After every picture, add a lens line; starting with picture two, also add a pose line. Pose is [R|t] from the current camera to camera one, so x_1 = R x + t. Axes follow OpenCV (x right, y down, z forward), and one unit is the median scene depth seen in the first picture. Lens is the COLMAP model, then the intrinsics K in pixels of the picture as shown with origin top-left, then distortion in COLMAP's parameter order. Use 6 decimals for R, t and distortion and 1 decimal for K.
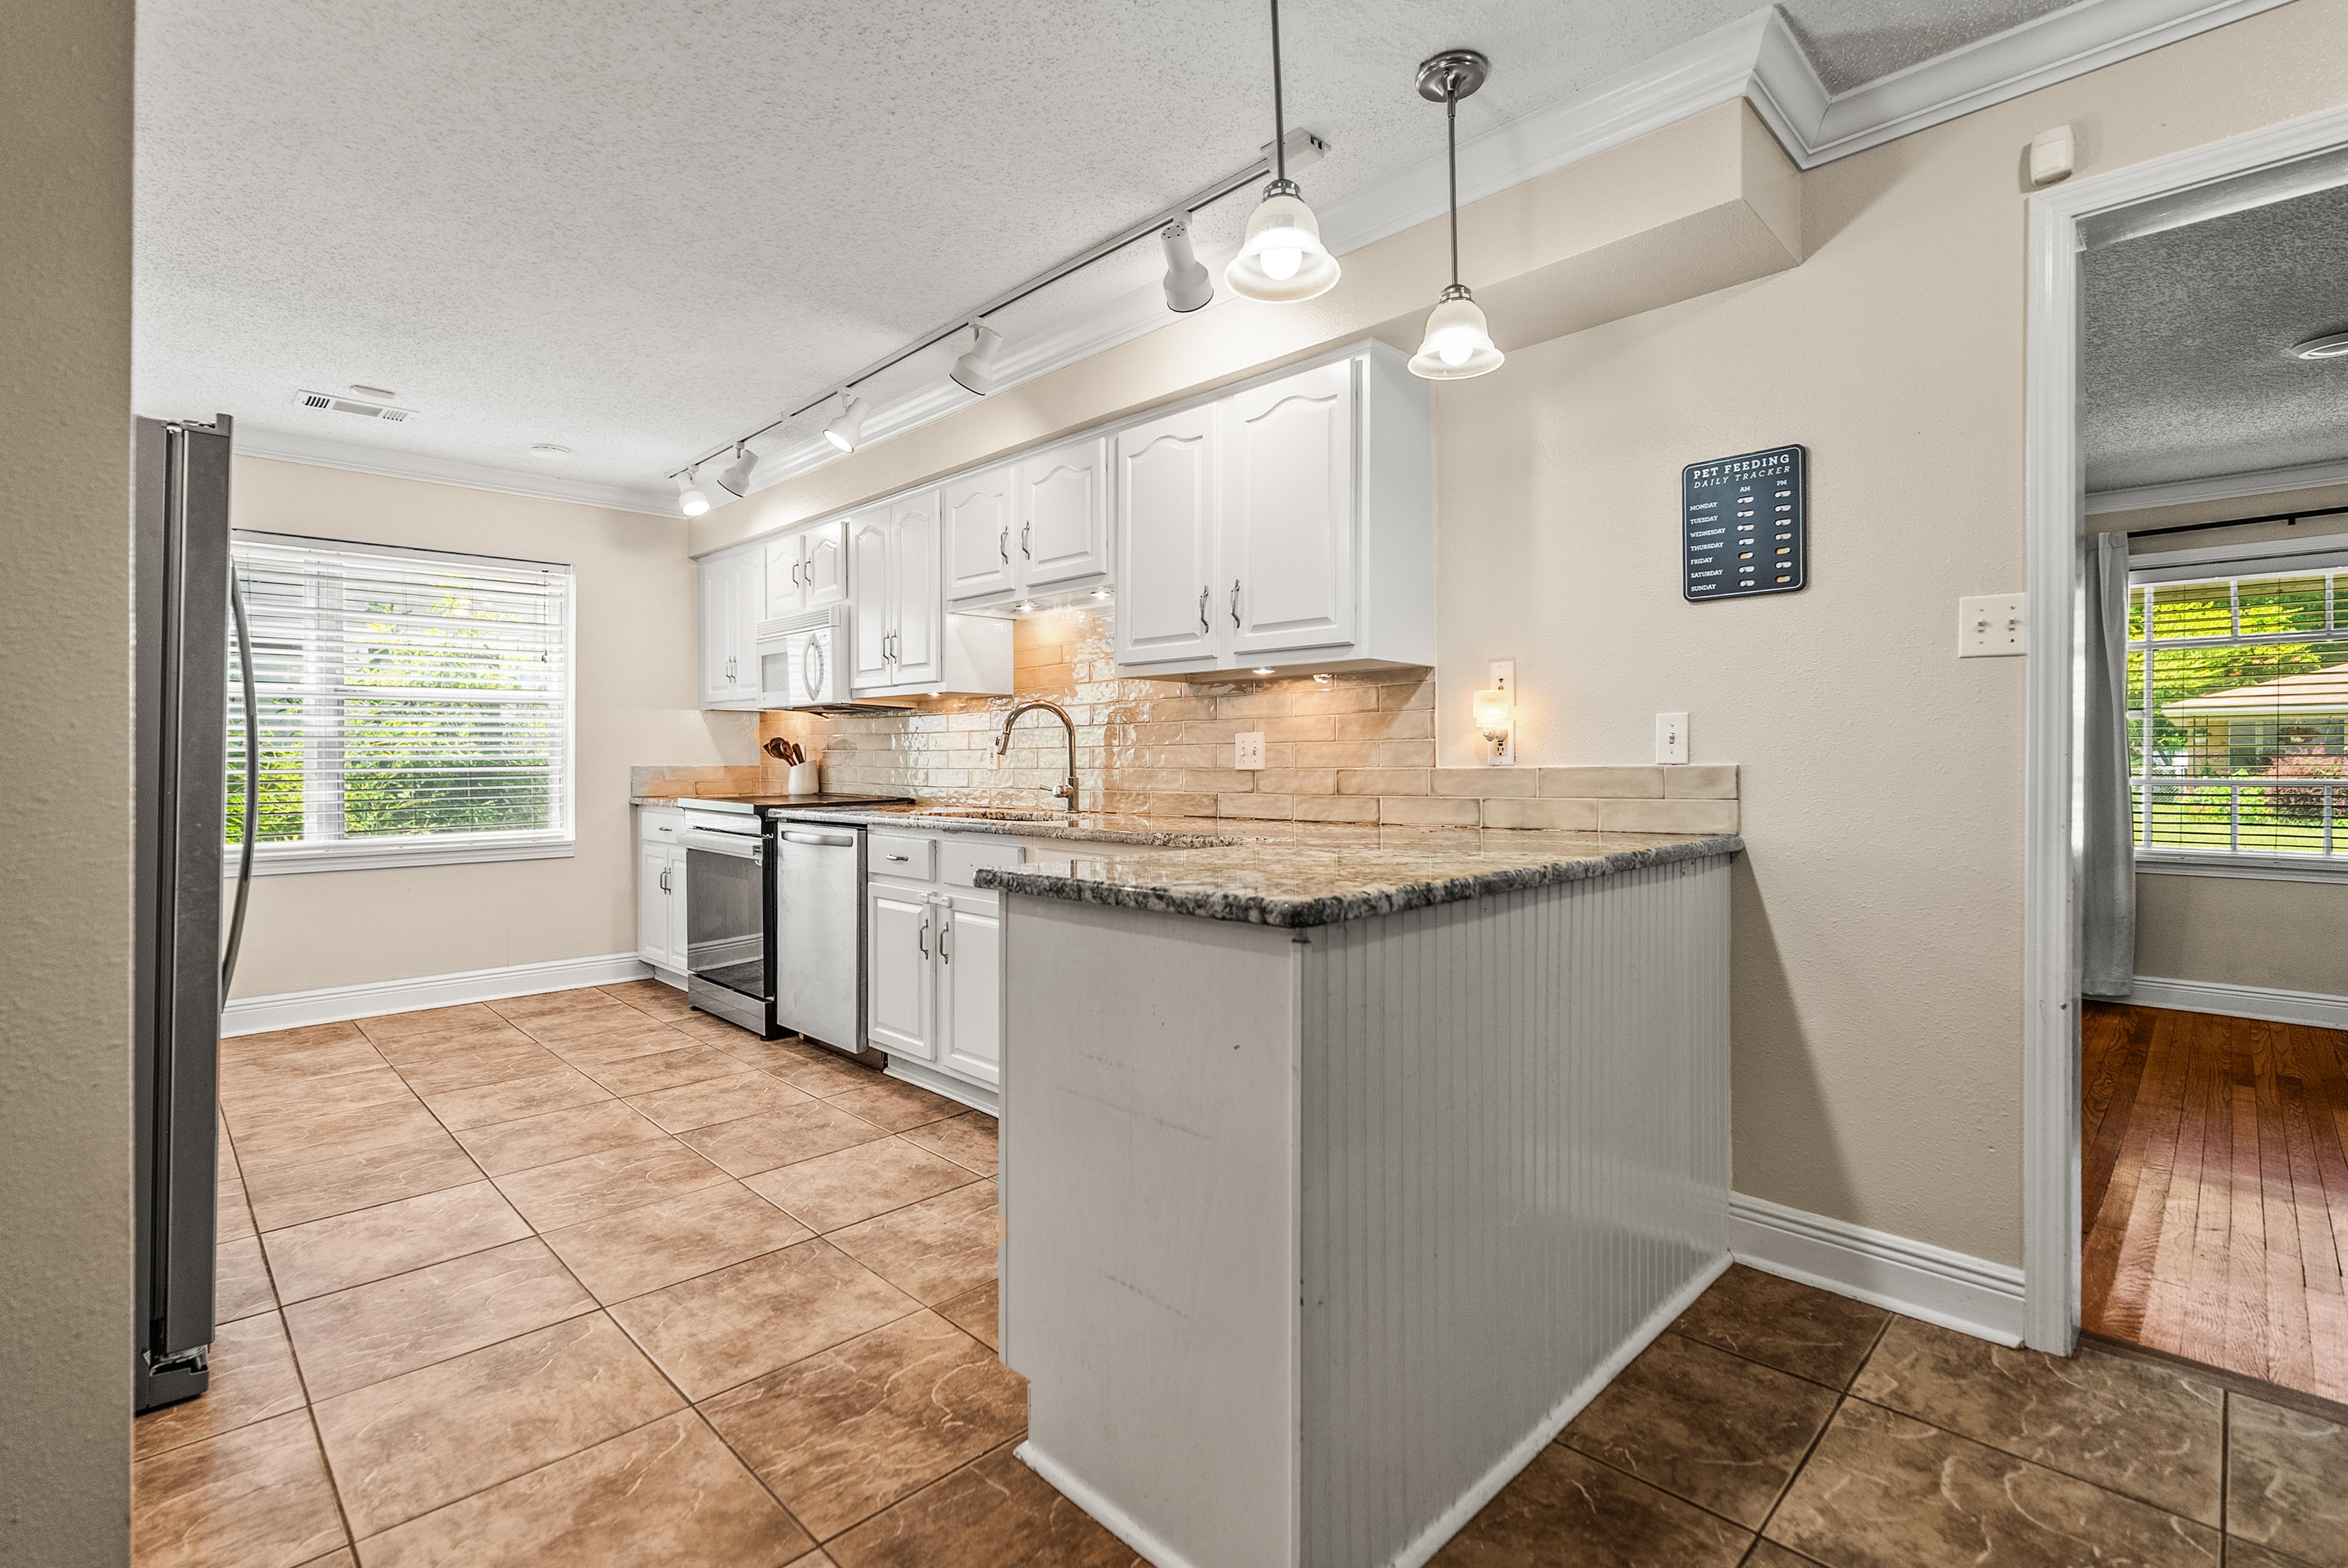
lens RADIAL K [[1064.8, 0, 1170.4], [0, 1064.8, 772.4], [0, 0, 1]] dist [-0.010750, 0.000009]
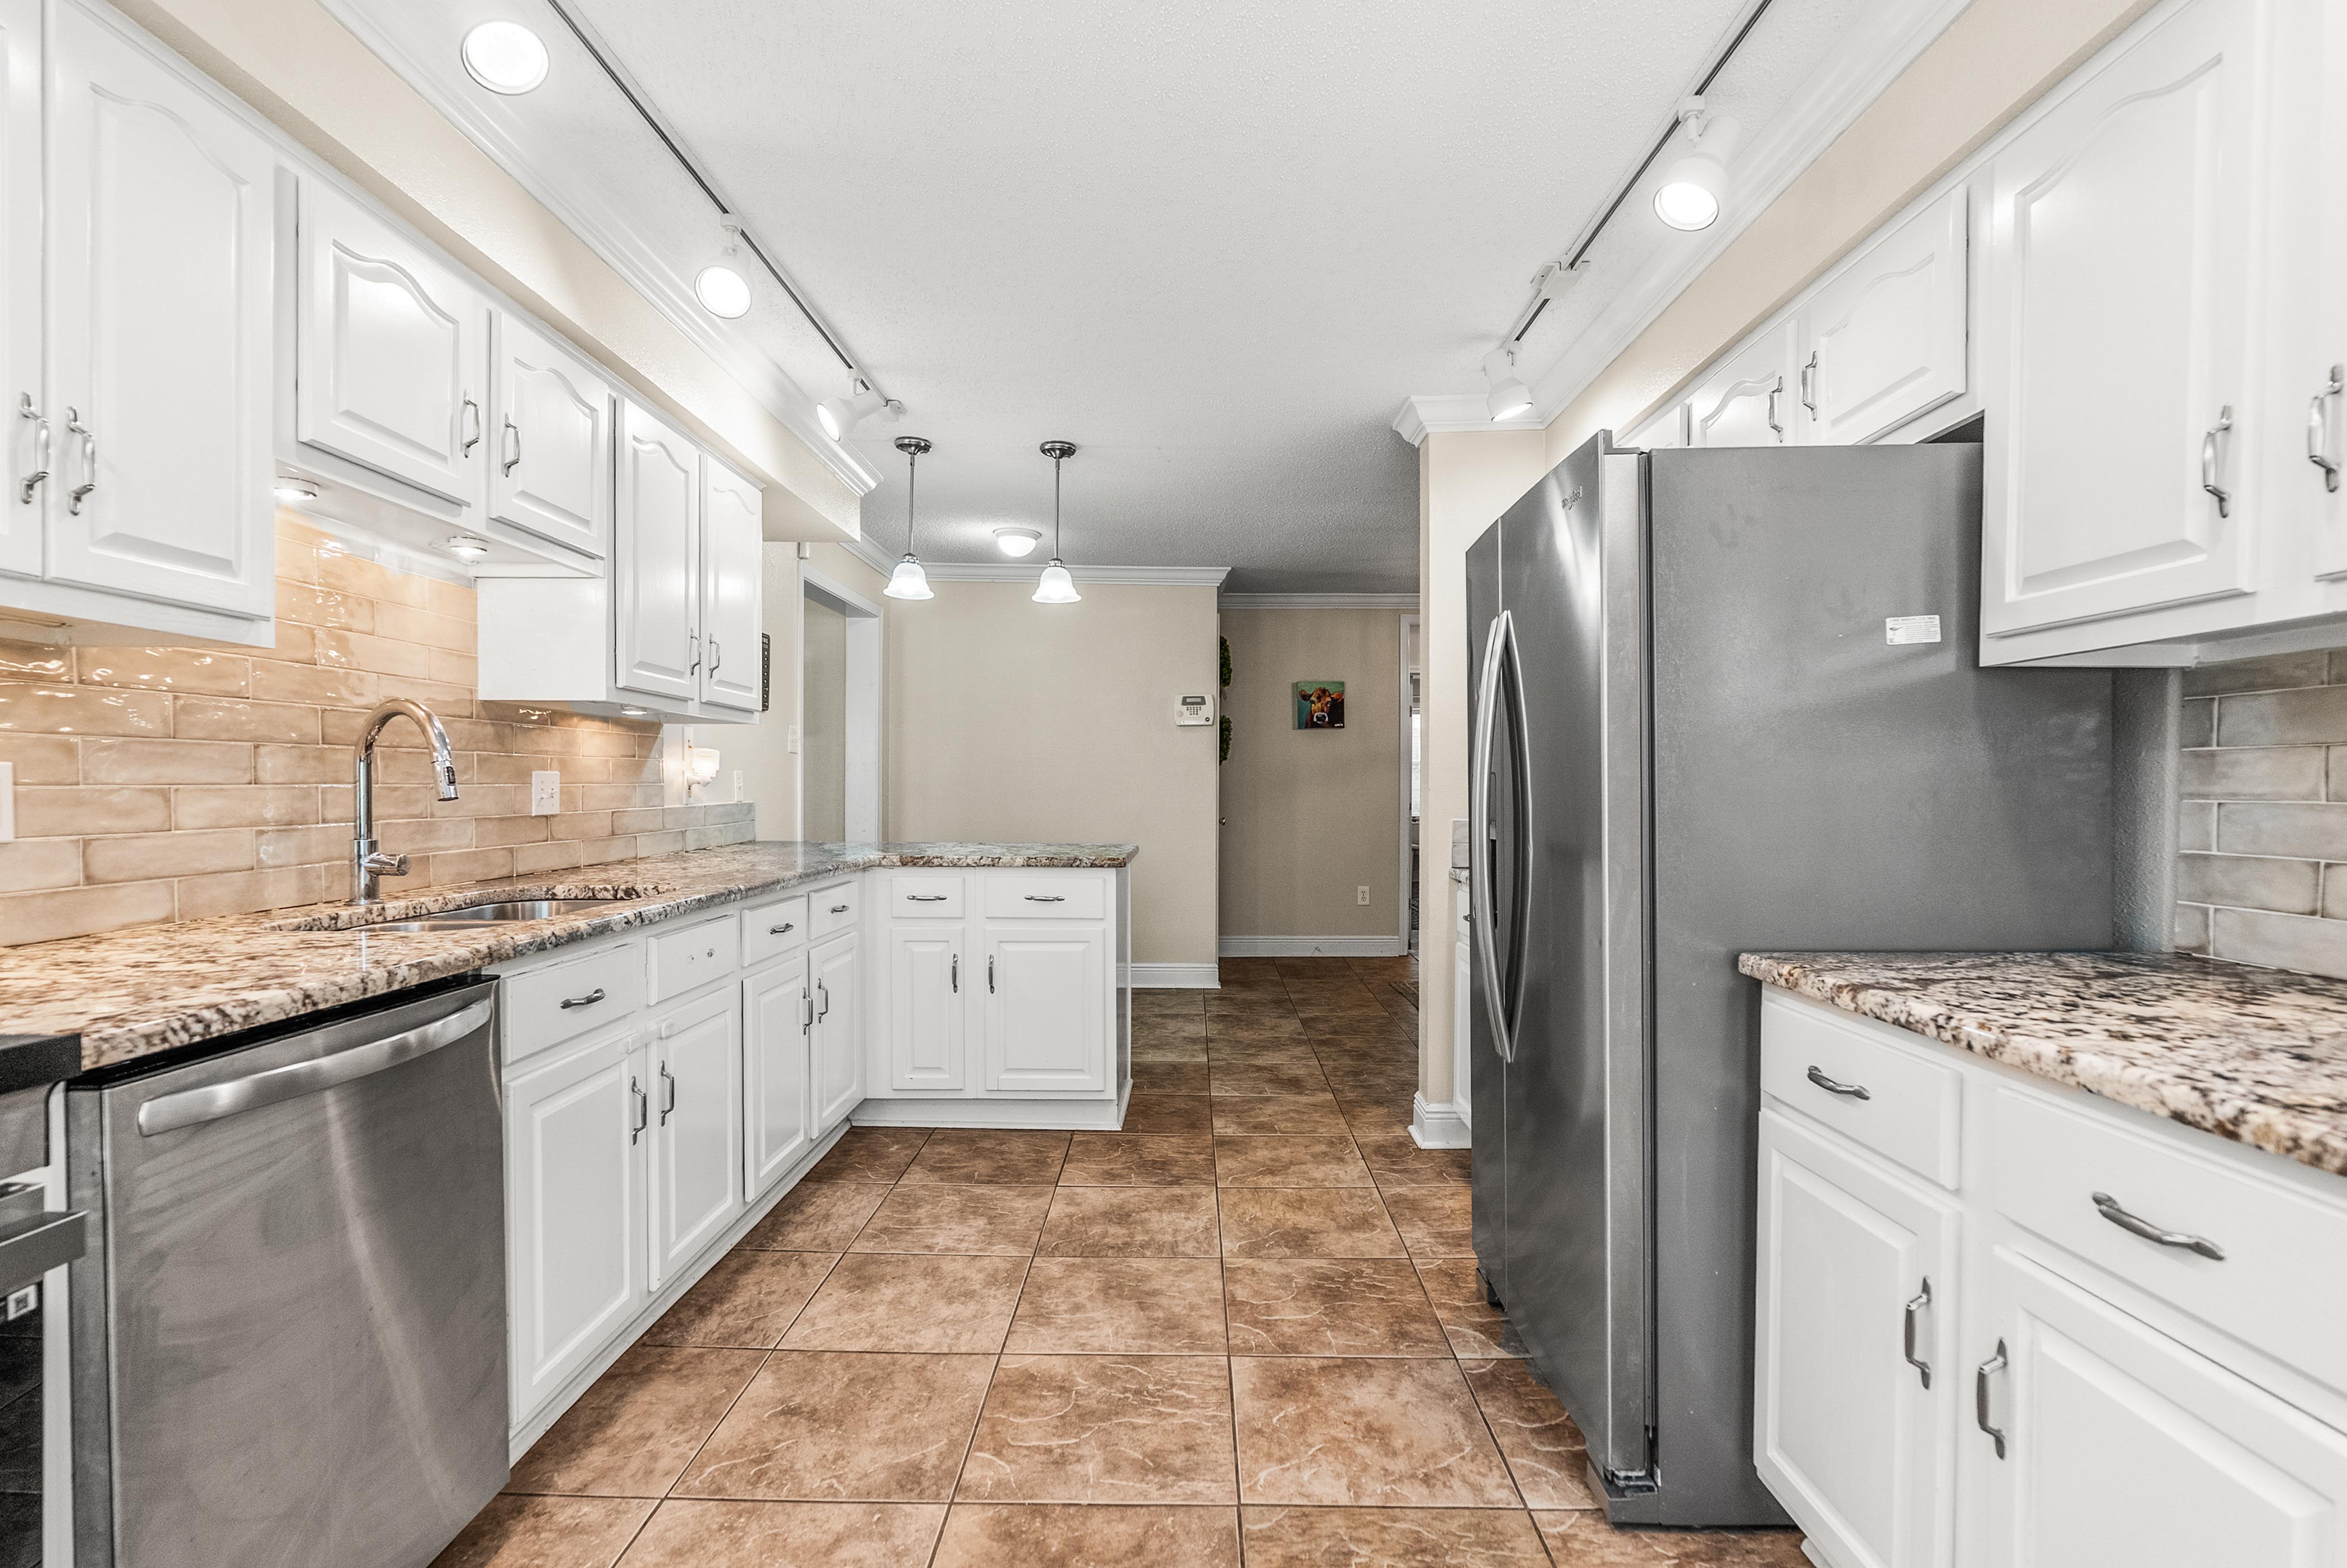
lens RADIAL K [[1064.5, 0, 1183.0], [0, 1064.5, 794.4], [0, 0, 1]] dist [-0.010750, 0.000009]
pose [[-0.703849, -0.013202, 0.710226, -0.916630], [-0.005304, 0.999897, 0.013330, -0.033873], [-0.710329, 0.005616, -0.703847, 1.265659]]
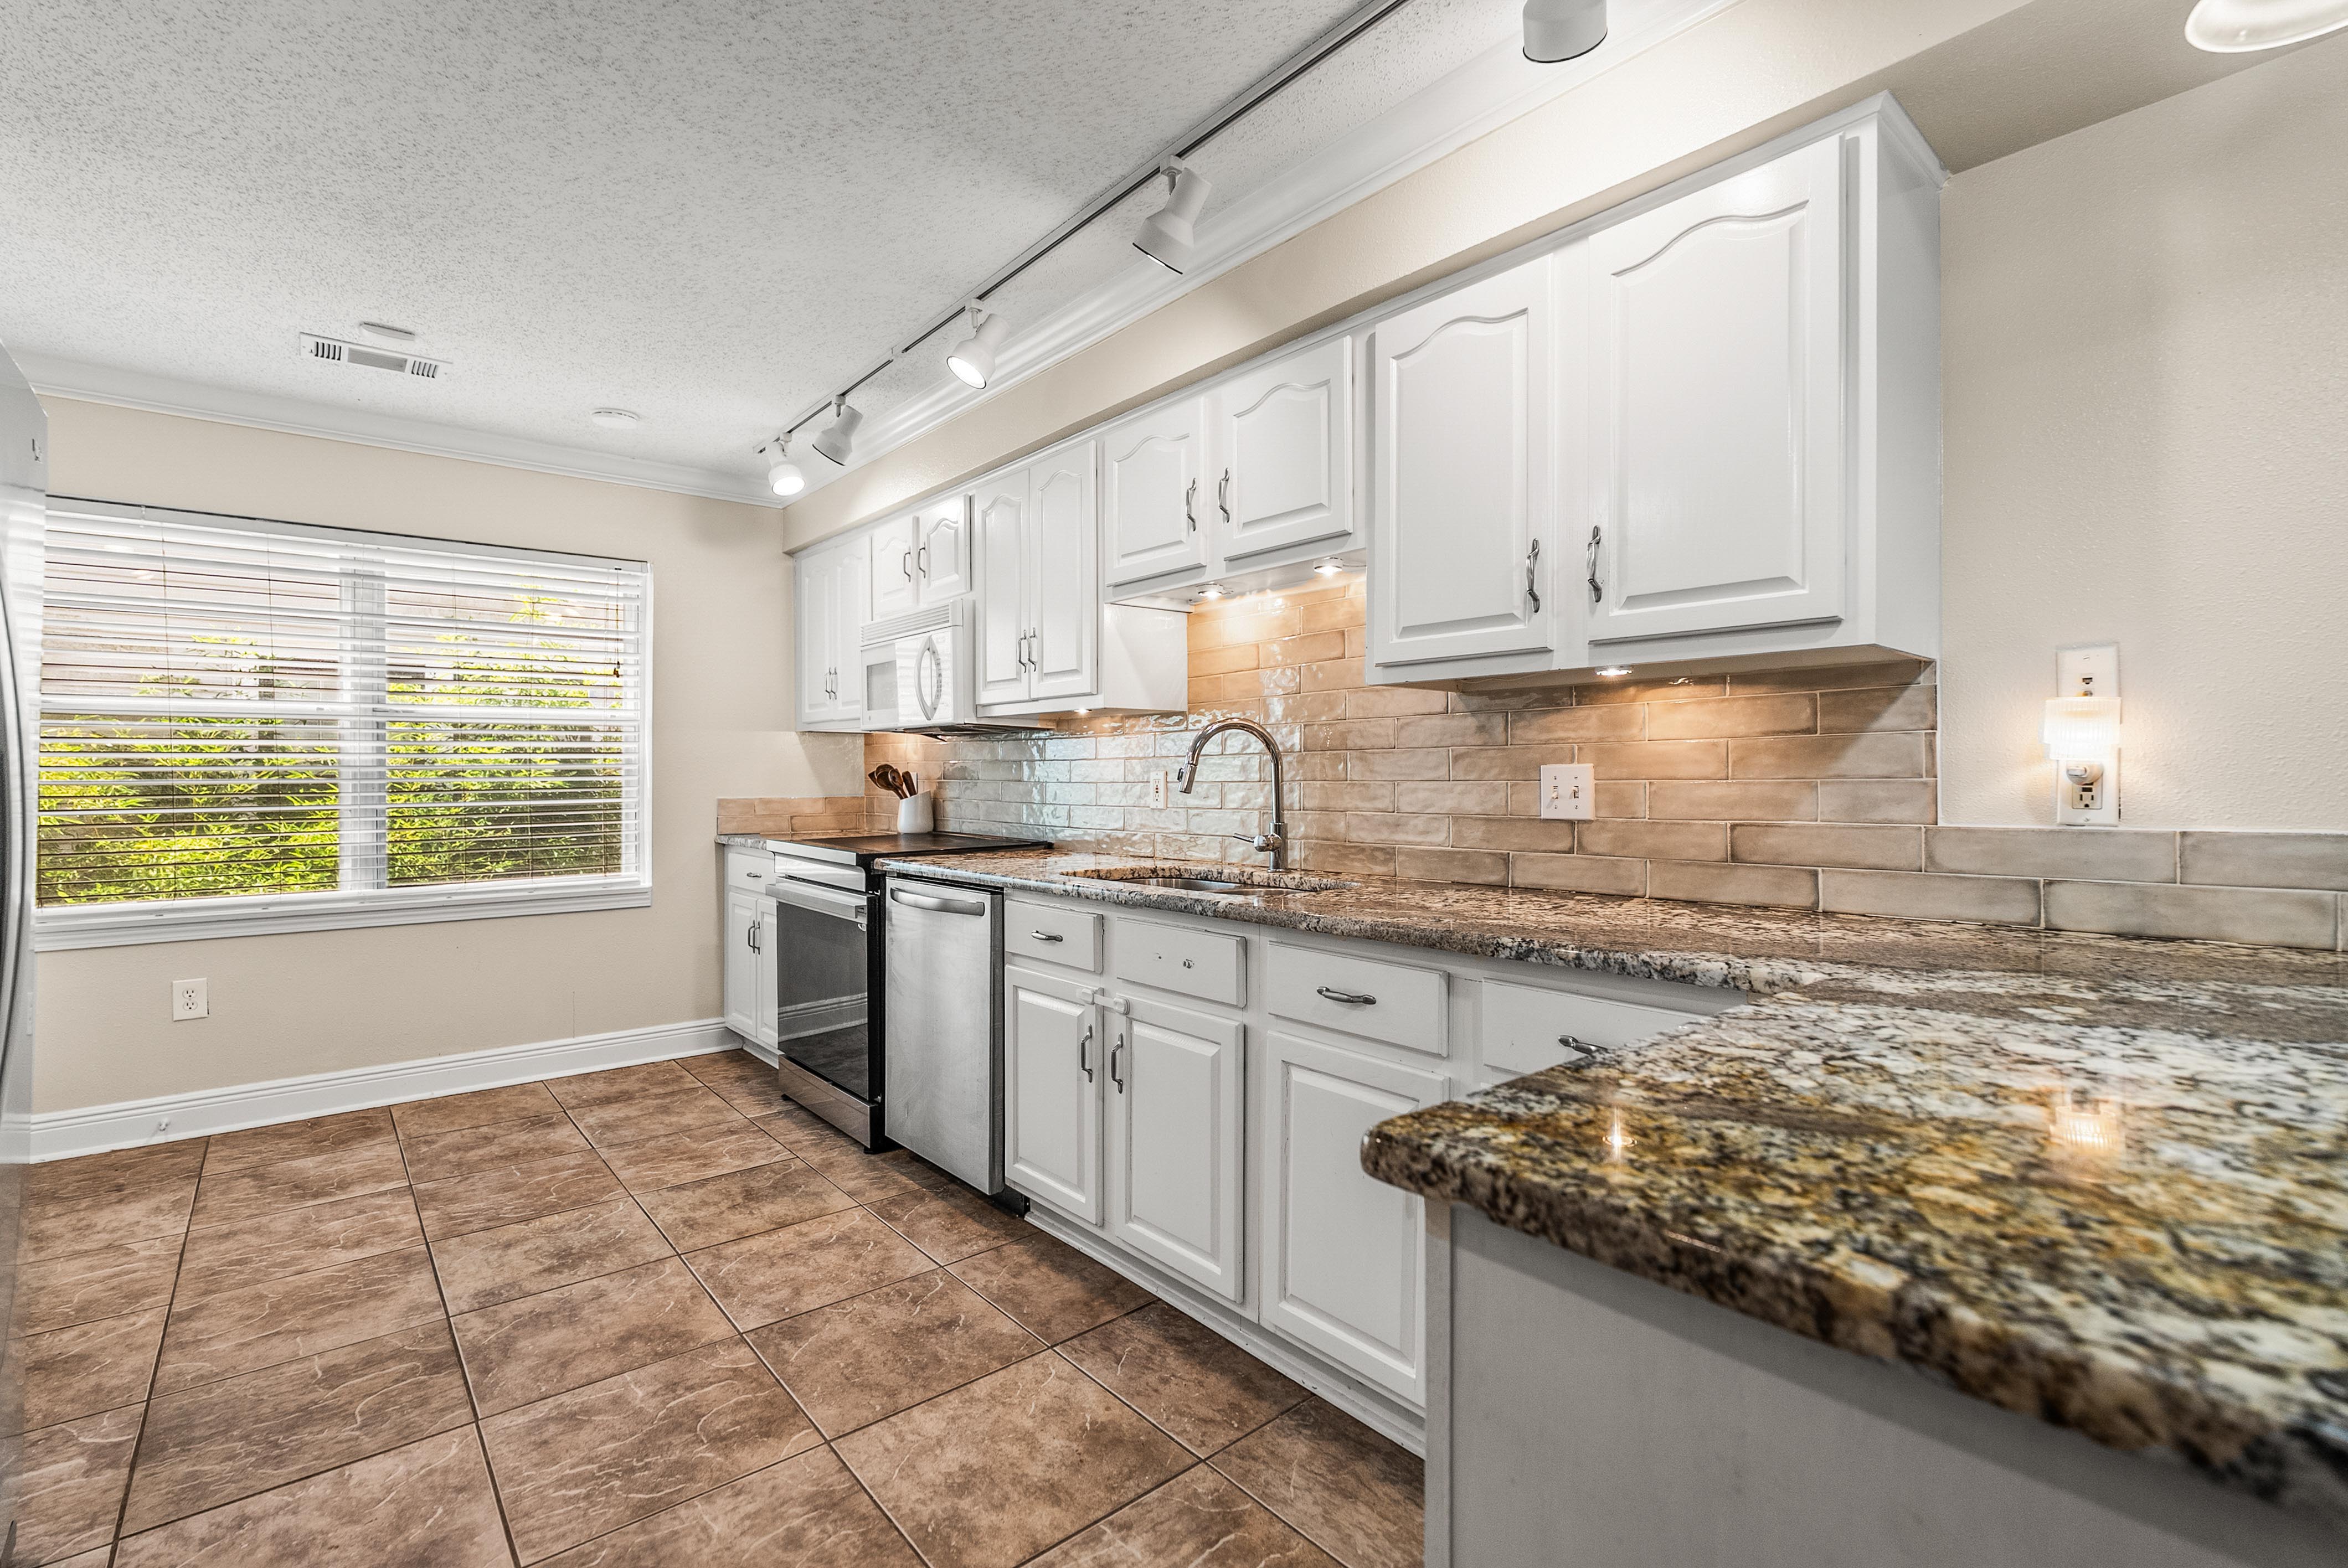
lens RADIAL K [[1064.8, 0, 1170.1], [0, 1064.8, 784.1], [0, 0, 1]] dist [-0.010750, 0.000009]
pose [[0.995955, -0.000035, -0.089850, -0.118310], [-0.000437, 0.999986, -0.005228, -0.021628], [0.089848, 0.005246, 0.995942, 0.311491]]
